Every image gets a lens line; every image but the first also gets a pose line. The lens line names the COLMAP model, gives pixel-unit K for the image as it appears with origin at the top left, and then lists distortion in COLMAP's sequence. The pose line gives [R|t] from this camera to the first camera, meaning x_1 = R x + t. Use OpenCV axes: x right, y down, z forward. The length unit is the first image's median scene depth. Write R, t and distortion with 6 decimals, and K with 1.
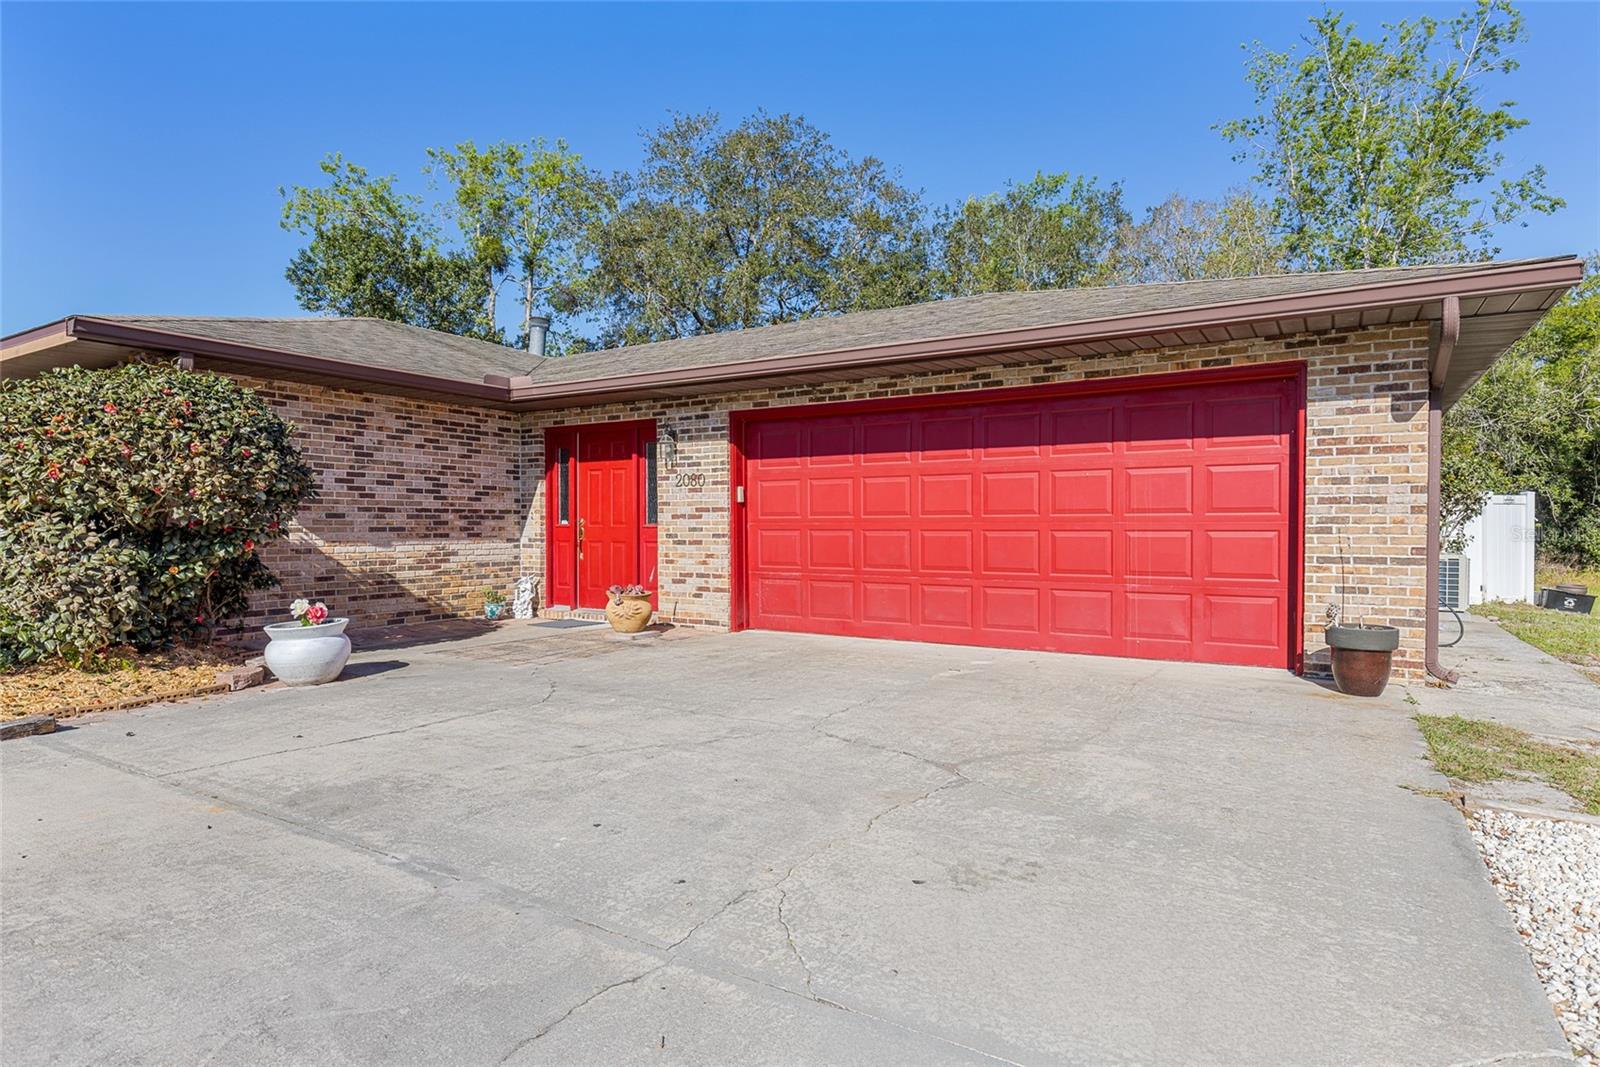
lens RADIAL K [[883.1, 0, 794.1], [0, 883.1, 539.4], [0, 0, 1]] dist [-0.000205, -0.000653]
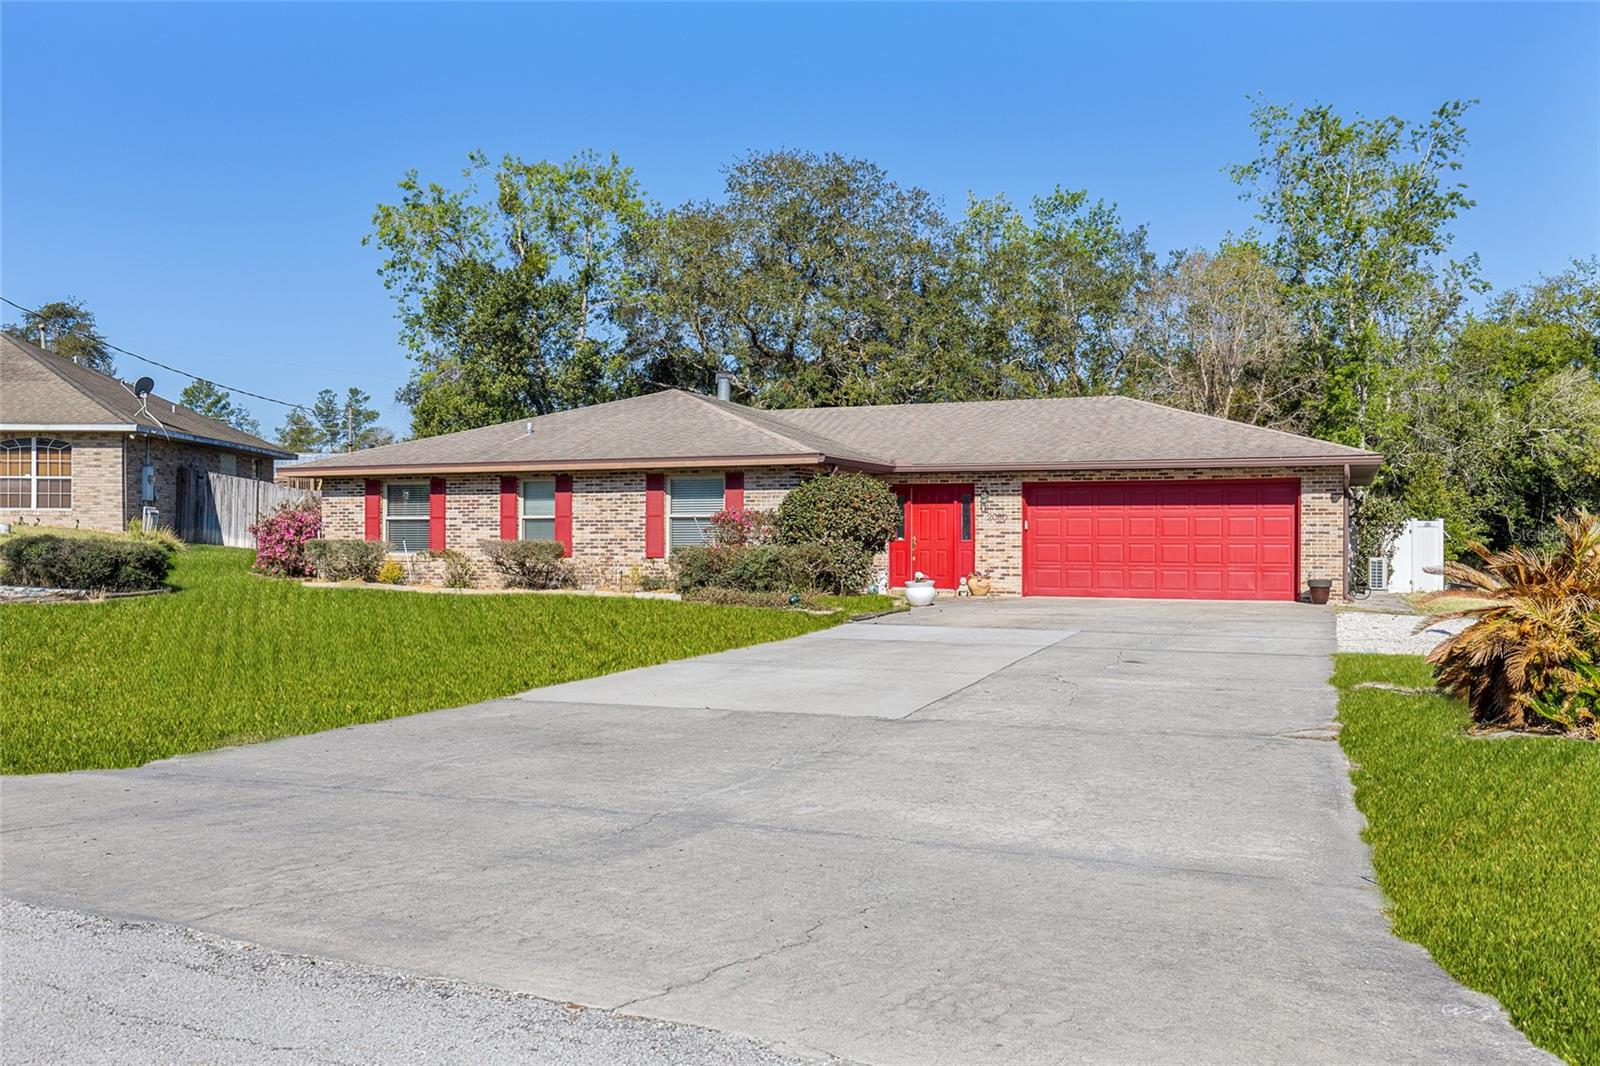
lens RADIAL K [[1298.5, 0, 800.0], [0, 1298.5, 533.0], [0, 0, 1]] dist [-0.010429, 0.000486]
pose [[0.988729, 0.002692, 0.149690, -0.966114], [-0.000062, 0.999846, -0.017572, 0.015656], [-0.149714, 0.017365, 0.988577, -1.701587]]
